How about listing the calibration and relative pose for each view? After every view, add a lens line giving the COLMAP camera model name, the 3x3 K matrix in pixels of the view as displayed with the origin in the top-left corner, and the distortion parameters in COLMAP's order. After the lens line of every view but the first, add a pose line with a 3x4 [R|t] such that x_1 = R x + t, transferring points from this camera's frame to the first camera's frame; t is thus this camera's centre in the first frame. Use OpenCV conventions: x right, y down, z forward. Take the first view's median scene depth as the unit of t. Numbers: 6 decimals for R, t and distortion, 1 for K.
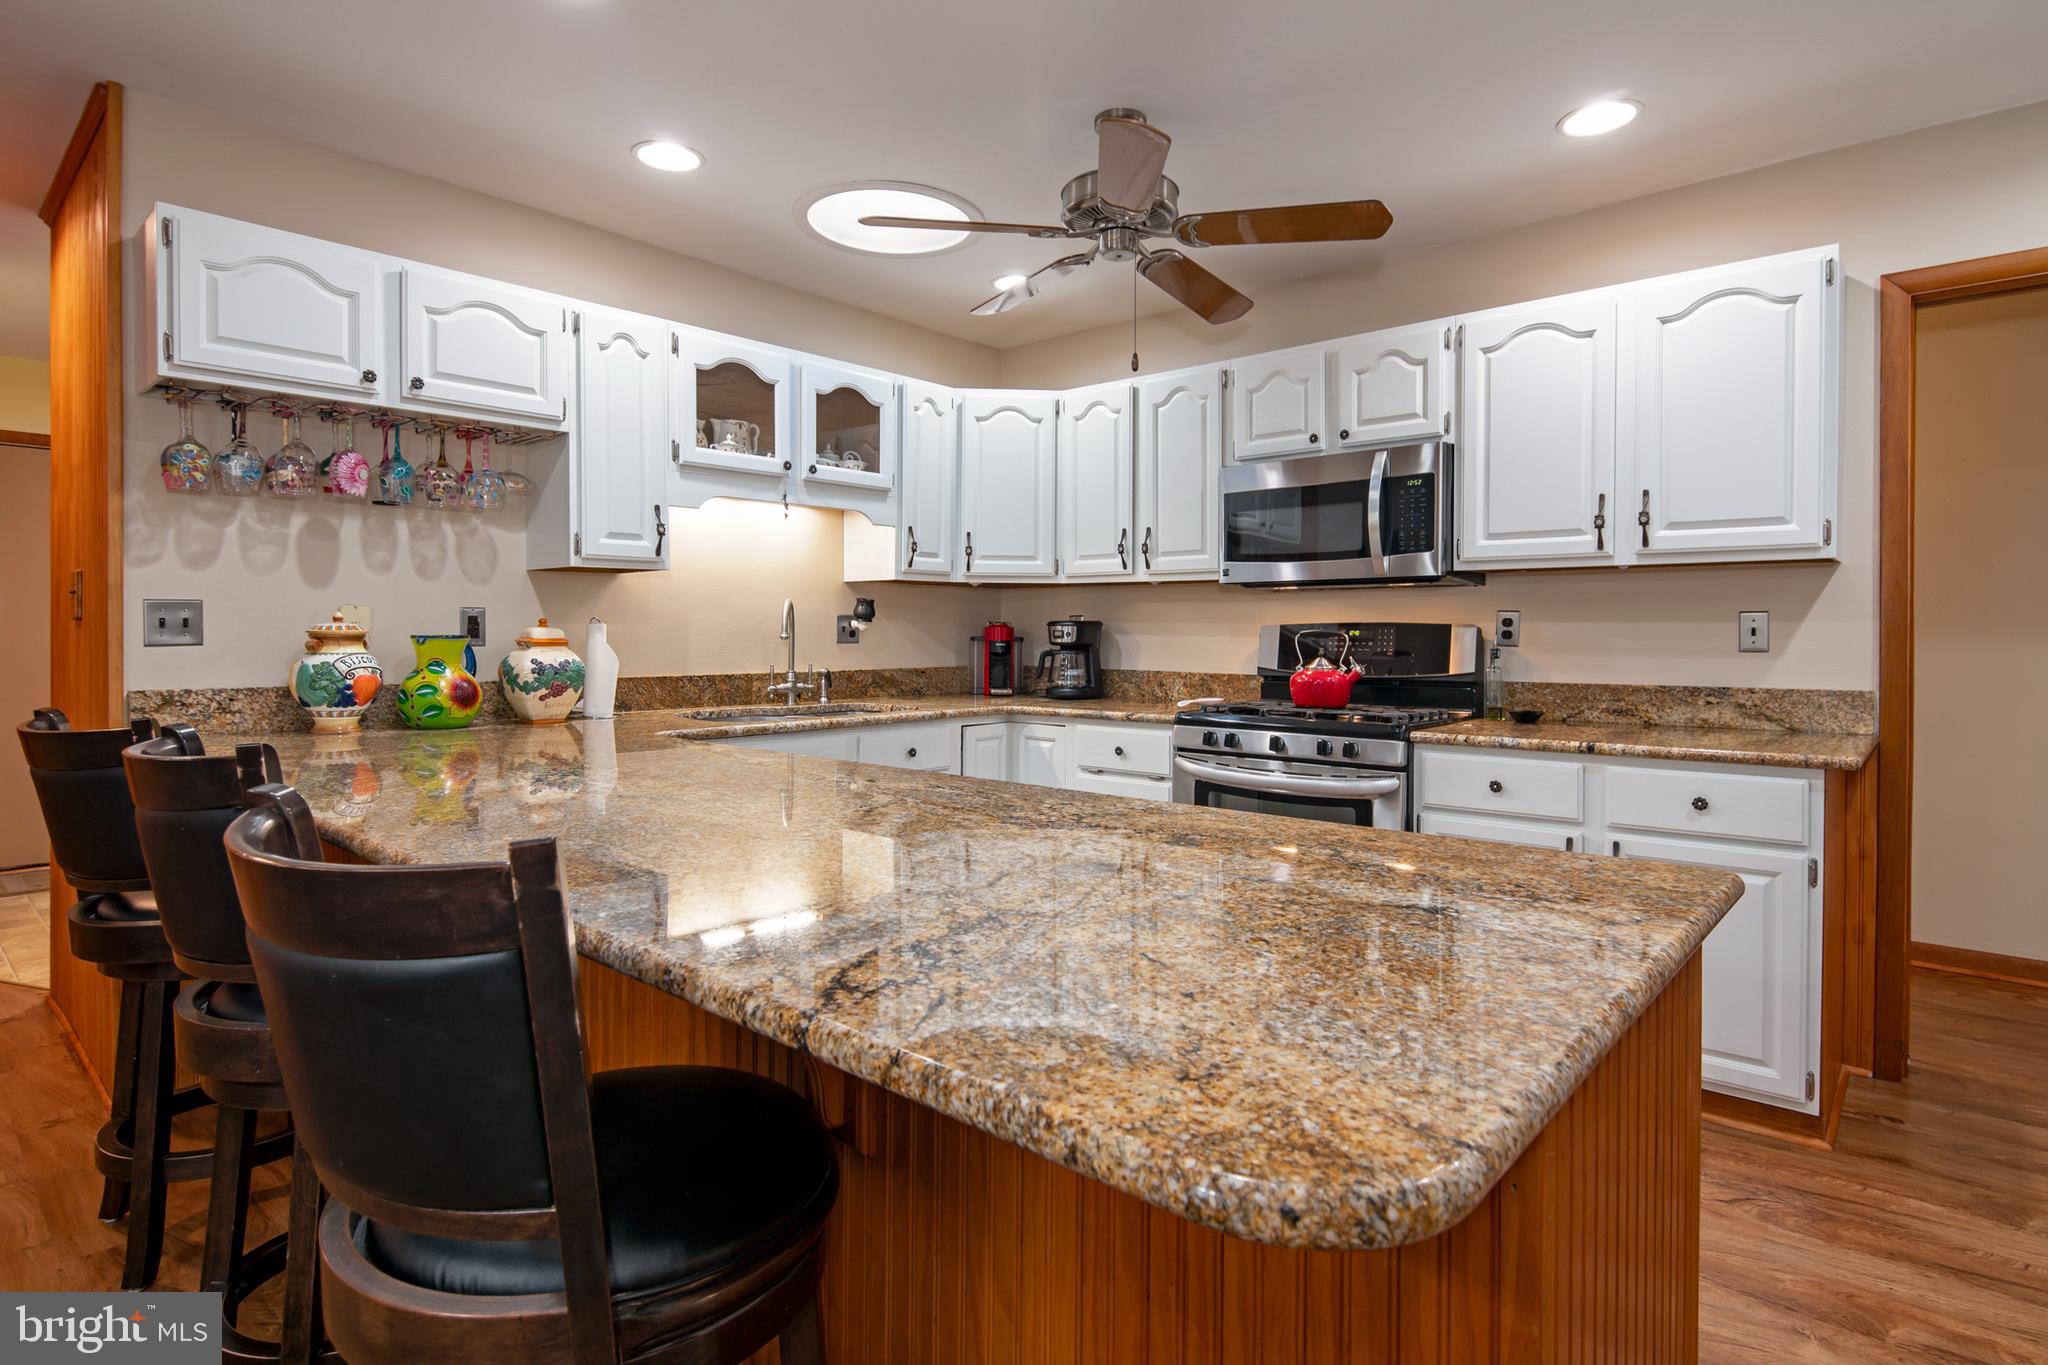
lens RADIAL K [[1052.8, 0, 1010.9], [0, 1052.8, 653.7], [0, 0, 1]] dist [0.003894, -0.009064]
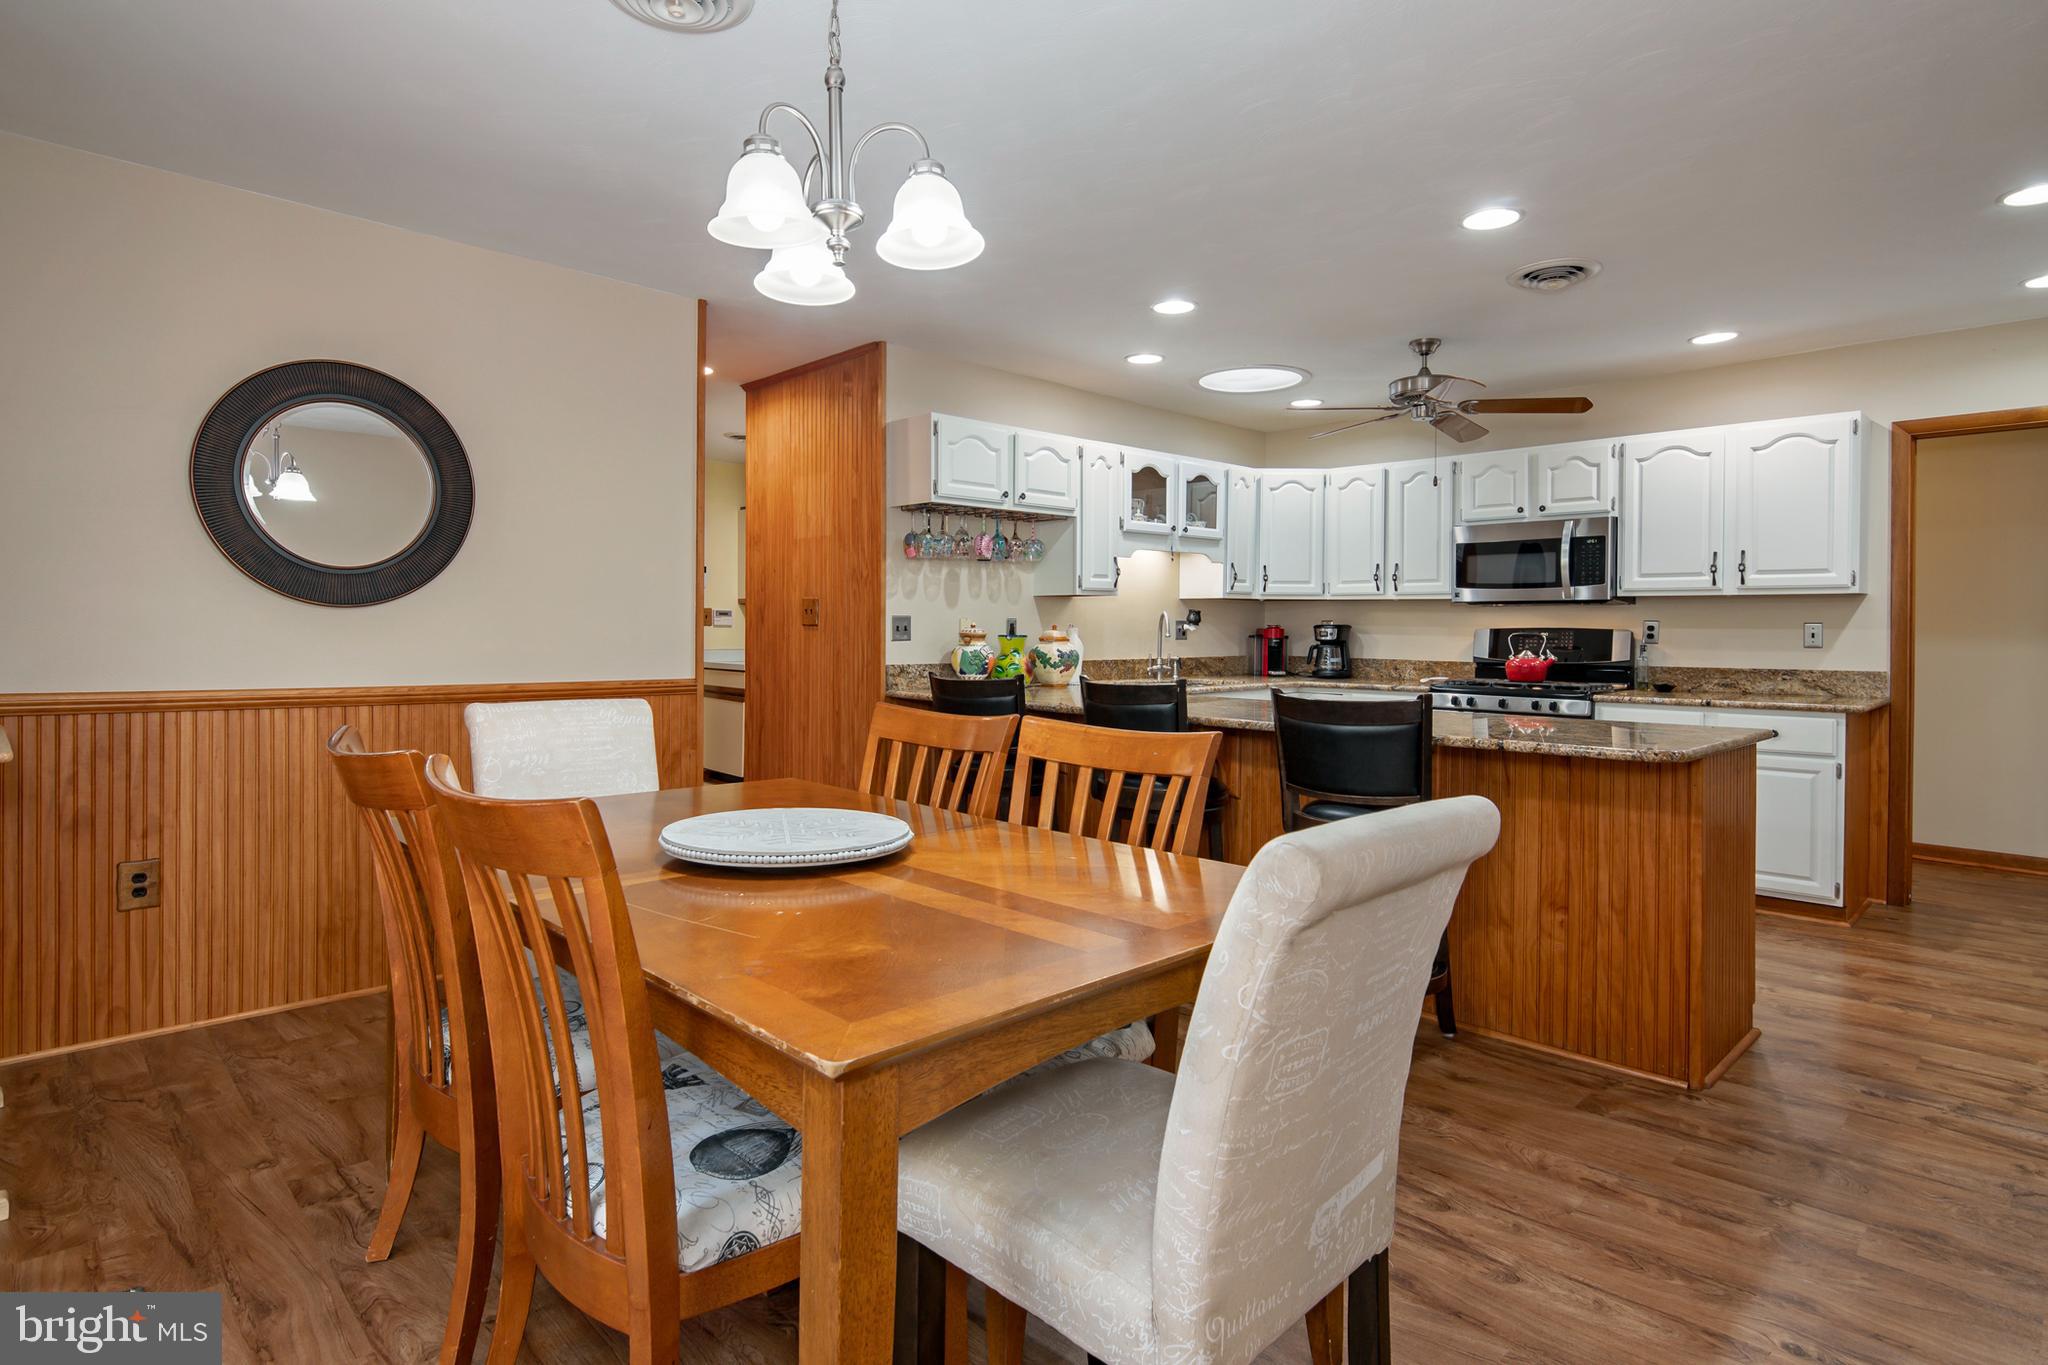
lens RADIAL K [[1052.8, 0, 989.9], [0, 1052.8, 646.0], [0, 0, 1]] dist [0.003894, -0.009064]
pose [[0.996129, 0.003895, -0.087815, -0.389418], [-0.003994, 0.999992, -0.000949, 0.002282], [0.087811, 0.001296, 0.996136, -0.679472]]
